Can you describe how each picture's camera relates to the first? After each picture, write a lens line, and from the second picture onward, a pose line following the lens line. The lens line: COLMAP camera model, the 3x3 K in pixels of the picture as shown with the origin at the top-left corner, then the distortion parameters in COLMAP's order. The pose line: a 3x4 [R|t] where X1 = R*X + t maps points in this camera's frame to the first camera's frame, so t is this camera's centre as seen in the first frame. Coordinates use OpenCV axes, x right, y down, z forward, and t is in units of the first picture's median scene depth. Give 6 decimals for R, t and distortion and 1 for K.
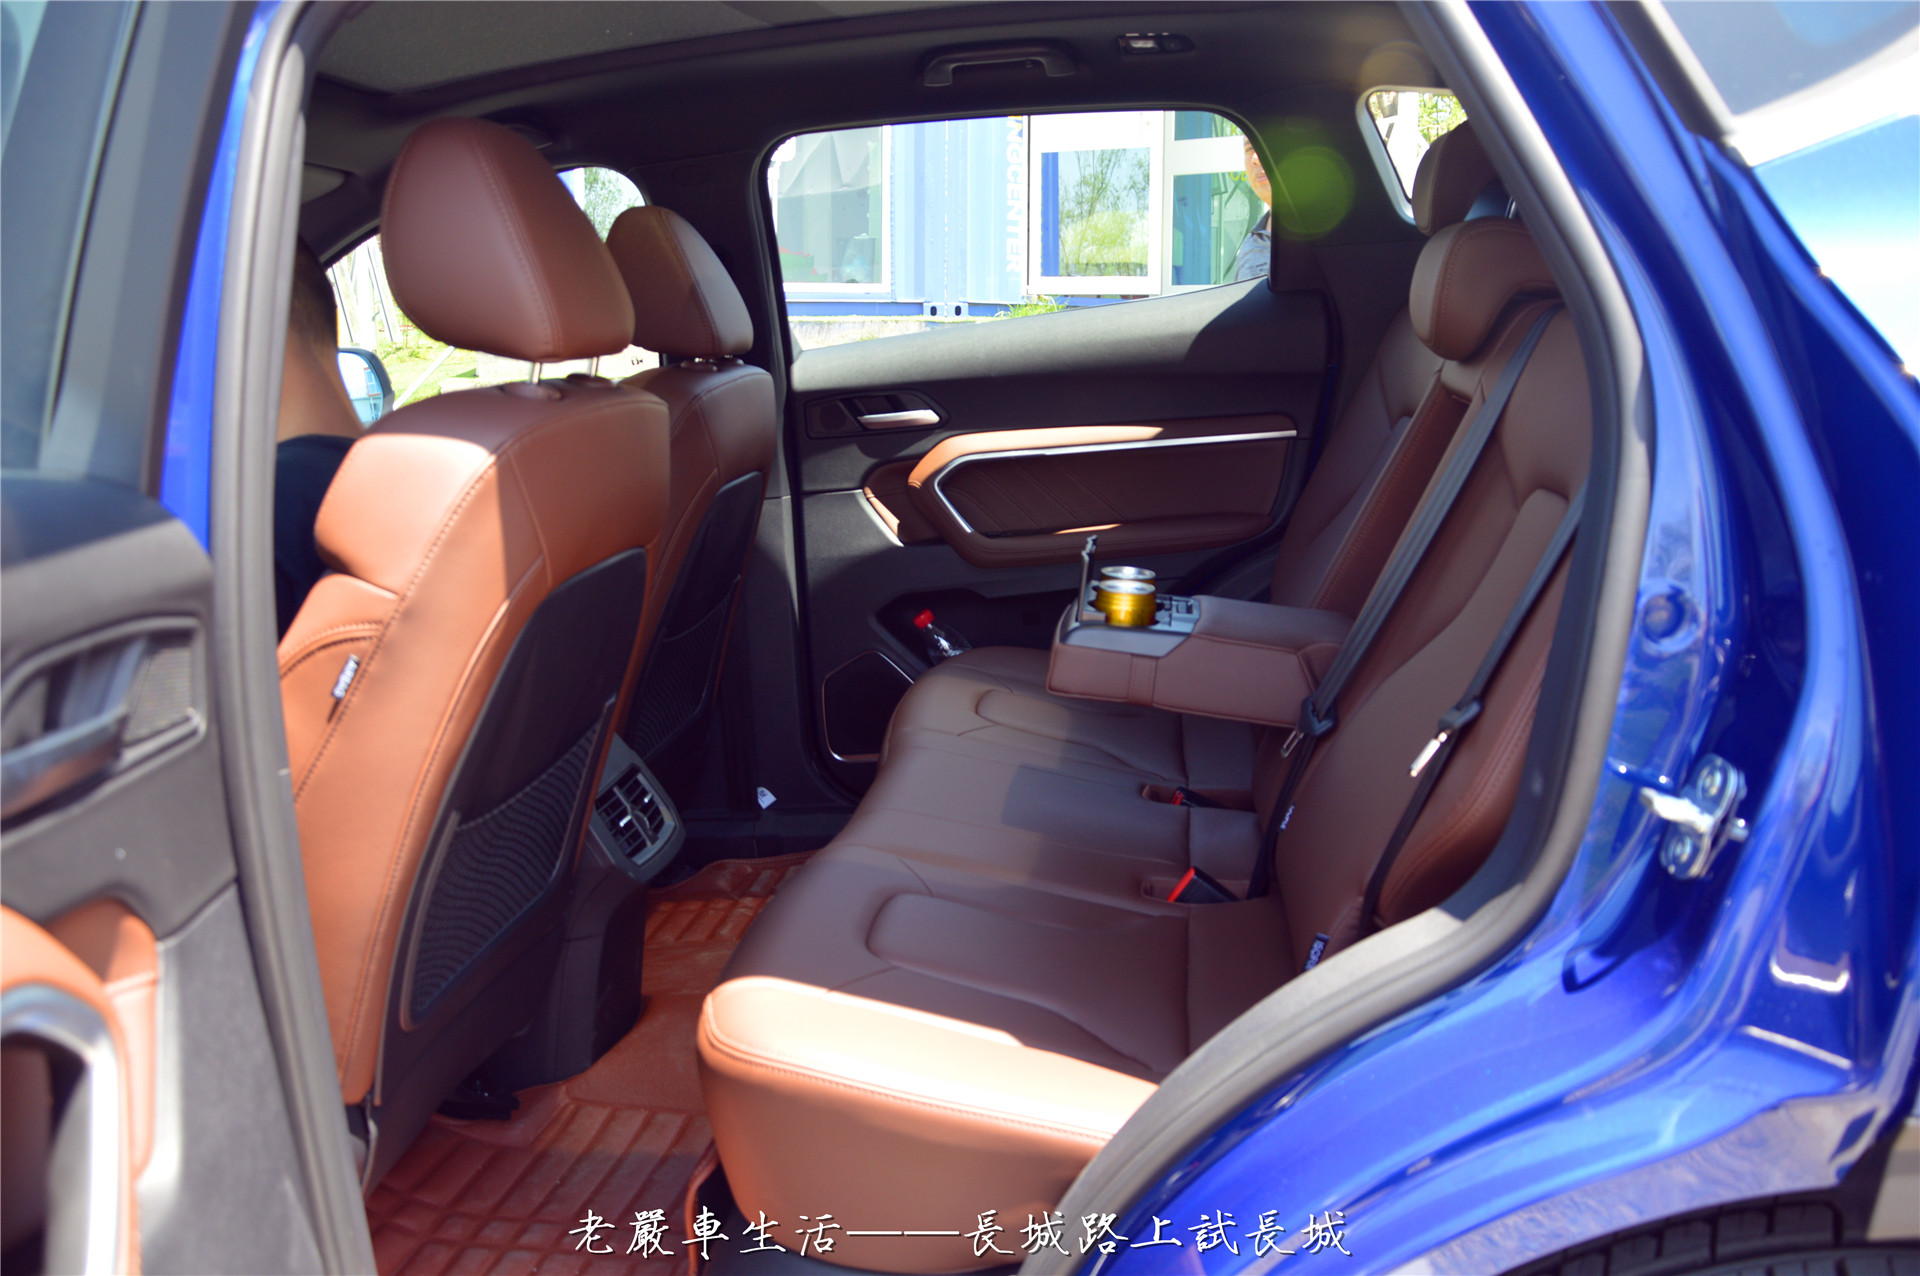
lens RADIAL K [[1437.2, 0, 909.1], [0, 1437.2, 637.3], [0, 0, 1]] dist [-0.180783, 0.094292]
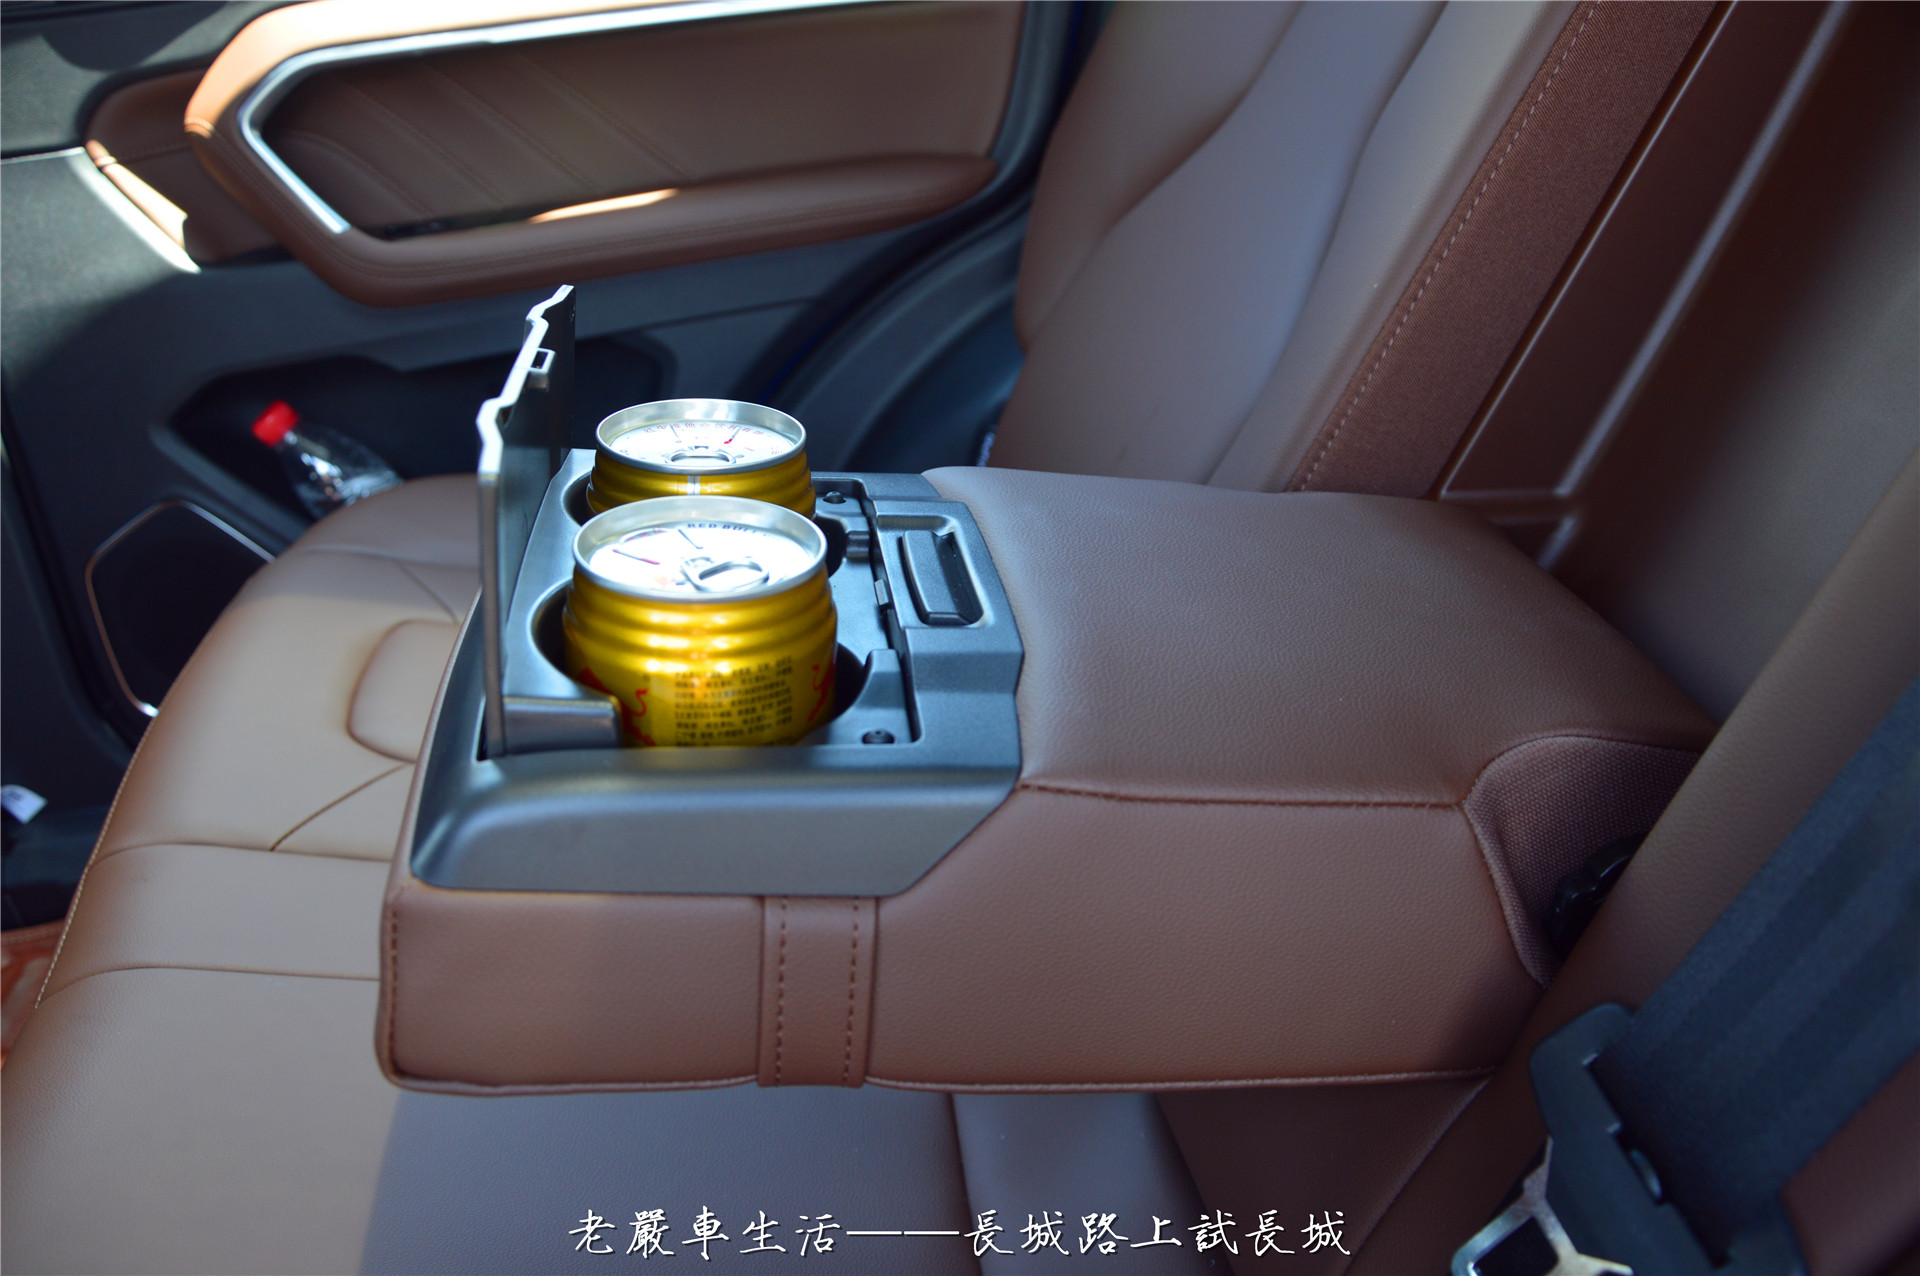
lens RADIAL K [[1437.2, 0, 909.1], [0, 1437.2, 637.3], [0, 0, 1]] dist [-0.180783, 0.094292]
pose [[0.954675, -0.119904, 0.272432, 0.078658], [0.049954, 0.966834, 0.250474, -0.048998], [-0.293429, -0.225512, 0.929001, 0.519047]]
